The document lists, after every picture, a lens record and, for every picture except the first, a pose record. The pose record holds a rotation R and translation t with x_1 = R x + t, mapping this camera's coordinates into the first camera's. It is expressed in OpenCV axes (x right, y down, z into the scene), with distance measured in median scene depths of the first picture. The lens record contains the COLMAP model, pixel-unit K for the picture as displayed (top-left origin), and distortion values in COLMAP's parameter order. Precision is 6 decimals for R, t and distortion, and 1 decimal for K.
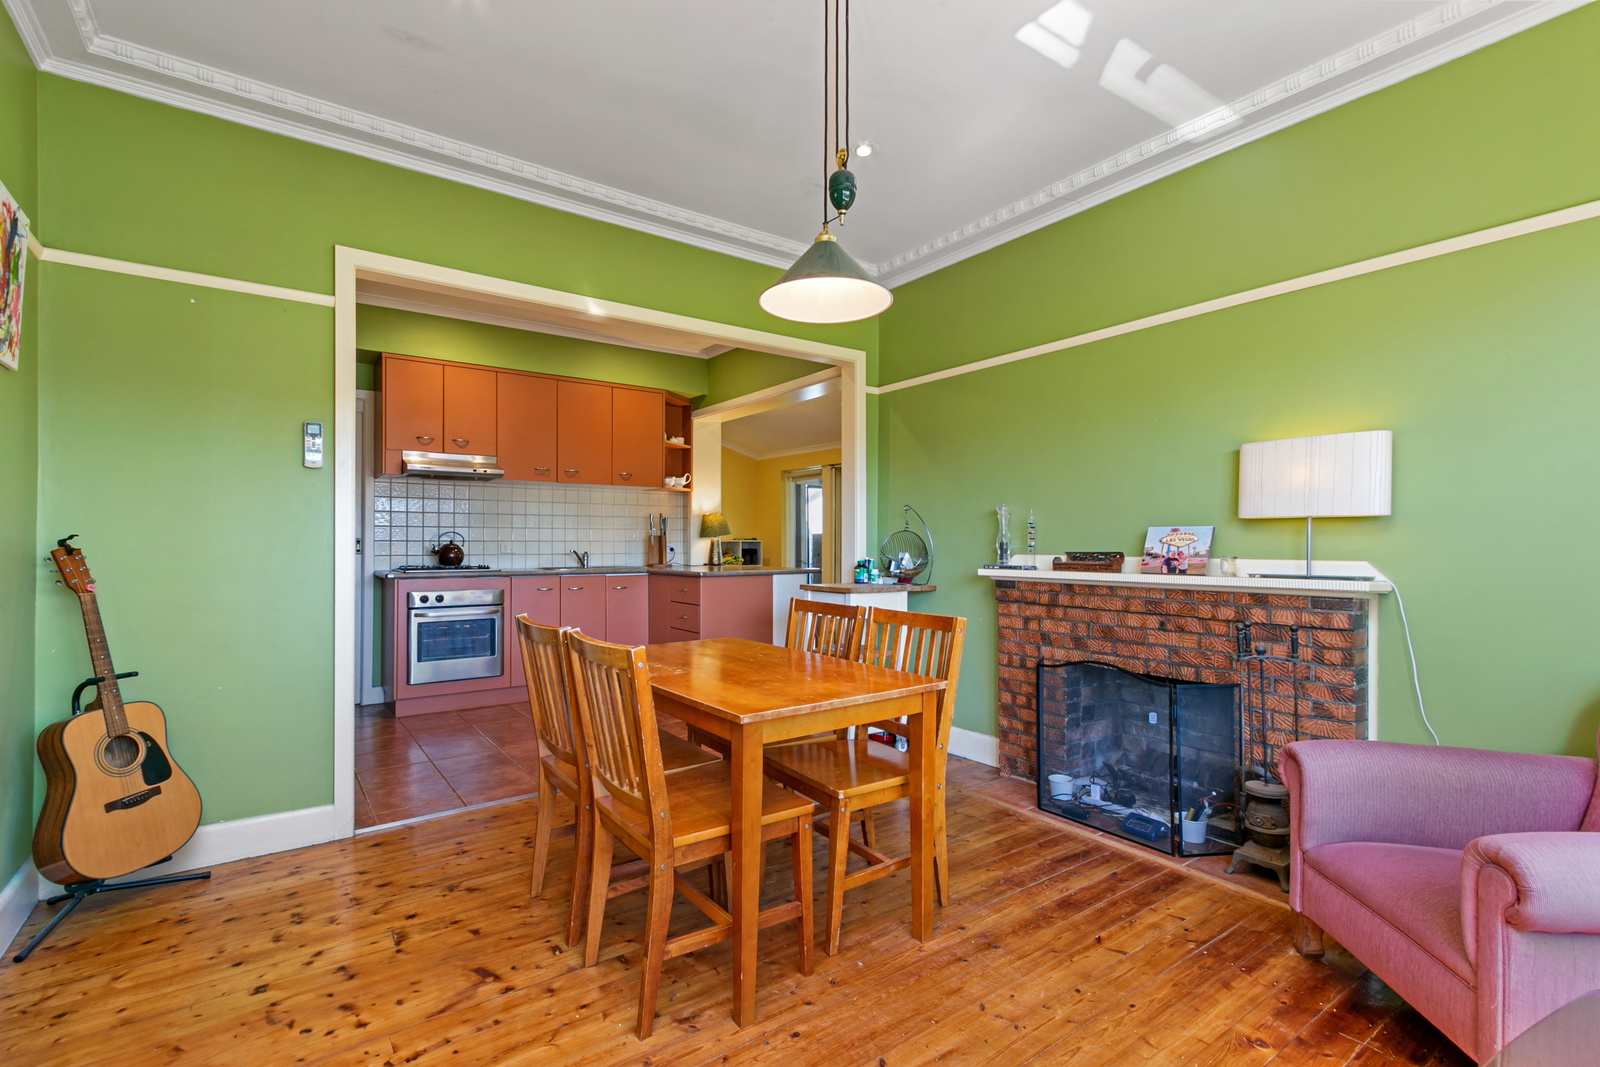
lens RADIAL K [[733.8, 0, 790.8], [0, 733.8, 548.1], [0, 0, 1]] dist [0.001112, -0.000225]
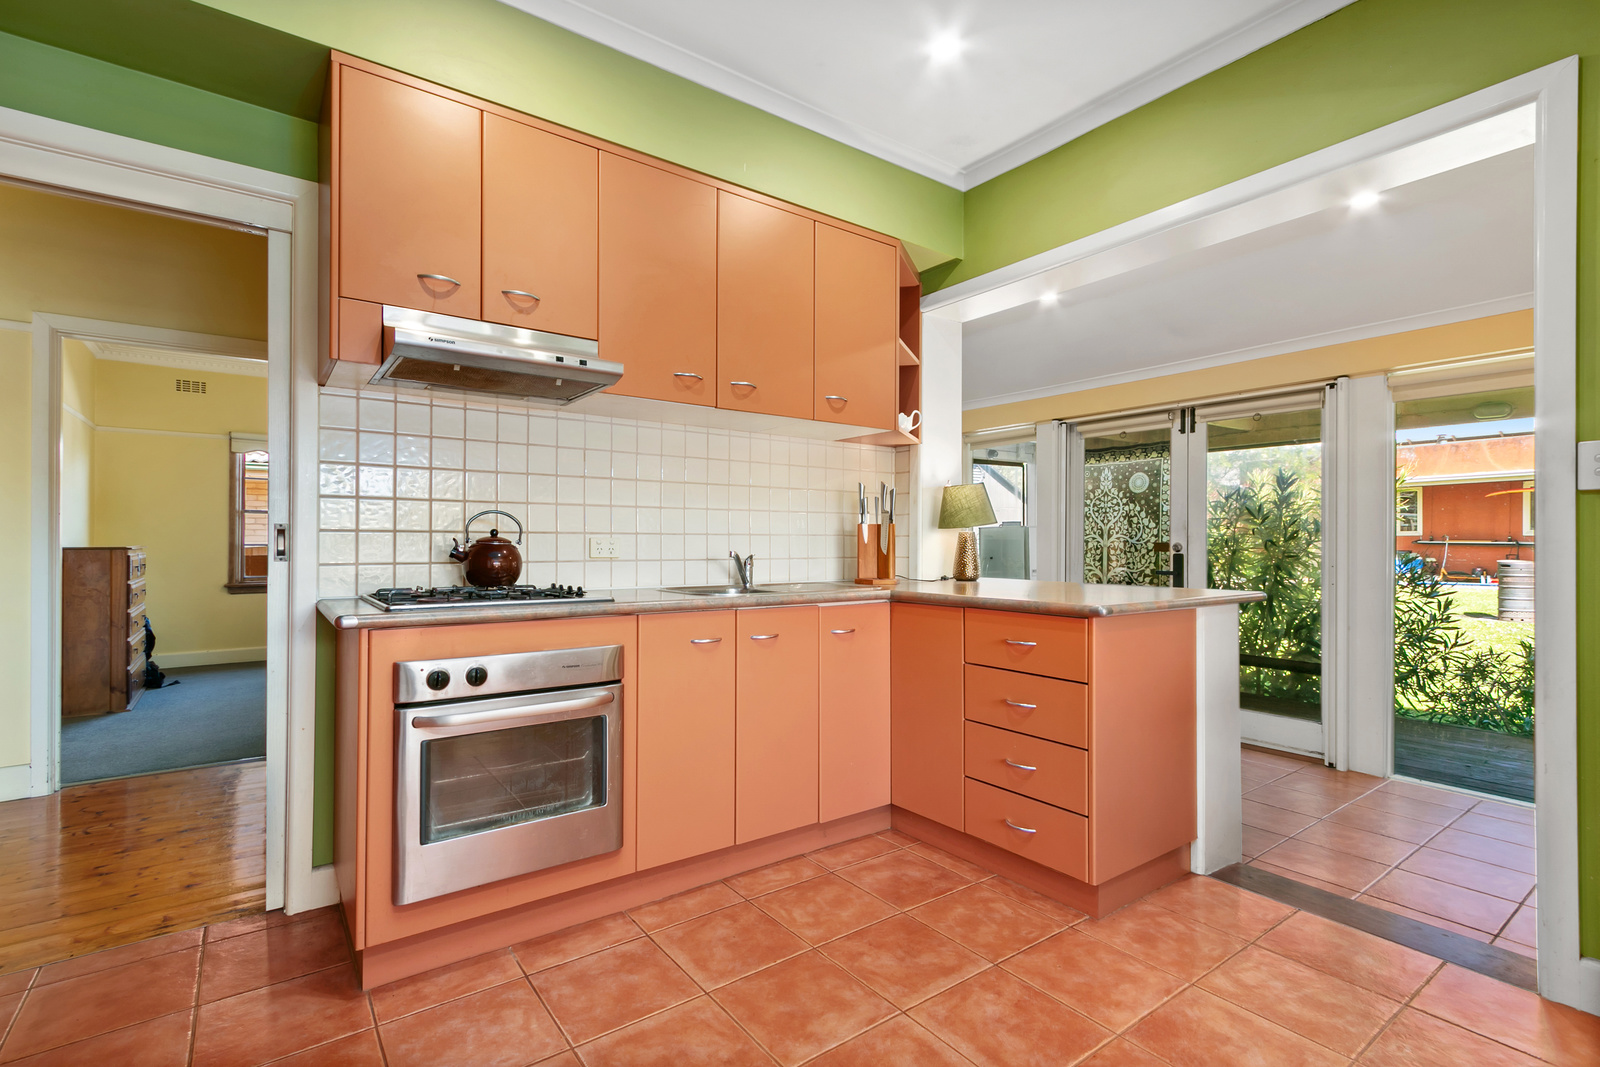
lens RADIAL K [[733.8, 0, 790.8], [0, 733.8, 548.1], [0, 0, 1]] dist [0.001112, -0.000225]
pose [[0.999929, 0.003084, 0.011481, -0.285315], [-0.003109, 0.999993, 0.002096, -0.001028], [-0.011475, -0.002131, 0.999932, 0.547867]]
